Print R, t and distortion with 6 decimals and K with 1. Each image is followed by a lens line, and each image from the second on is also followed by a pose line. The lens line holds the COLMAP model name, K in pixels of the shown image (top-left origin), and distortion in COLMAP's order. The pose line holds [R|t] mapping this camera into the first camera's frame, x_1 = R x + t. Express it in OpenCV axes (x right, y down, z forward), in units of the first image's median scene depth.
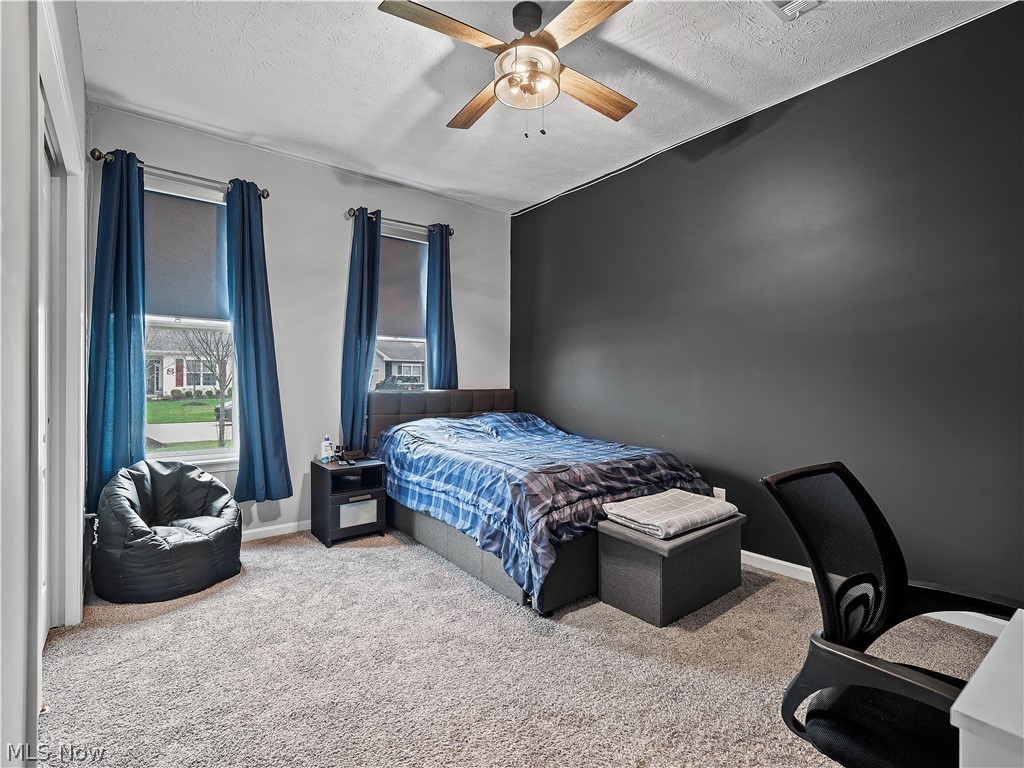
lens RADIAL K [[496.5, 0, 512.8], [0, 496.5, 379.8], [0, 0, 1]] dist [-0.000743, -0.001250]
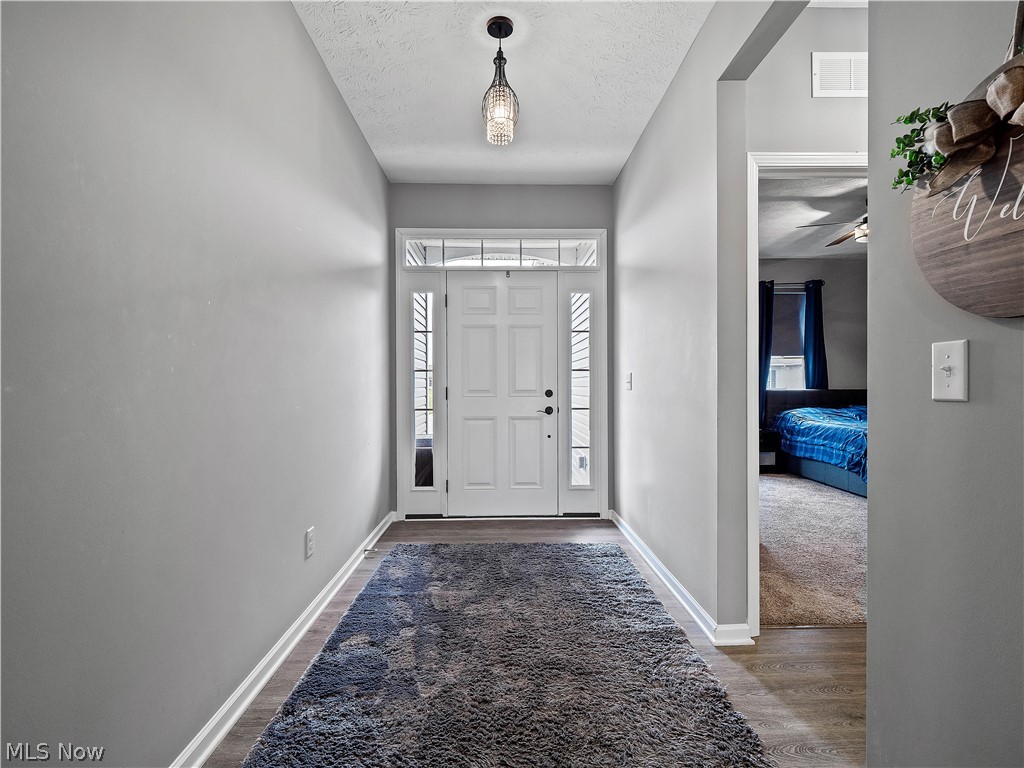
lens RADIAL K [[496.5, 0, 512.8], [0, 496.5, 379.8], [0, 0, 1]] dist [-0.000743, -0.001250]
pose [[0.791510, -0.002992, -0.611149, 0.064583], [-0.001961, 0.999970, -0.007436, 0.004789], [0.611153, 0.007084, 0.791481, -1.001022]]
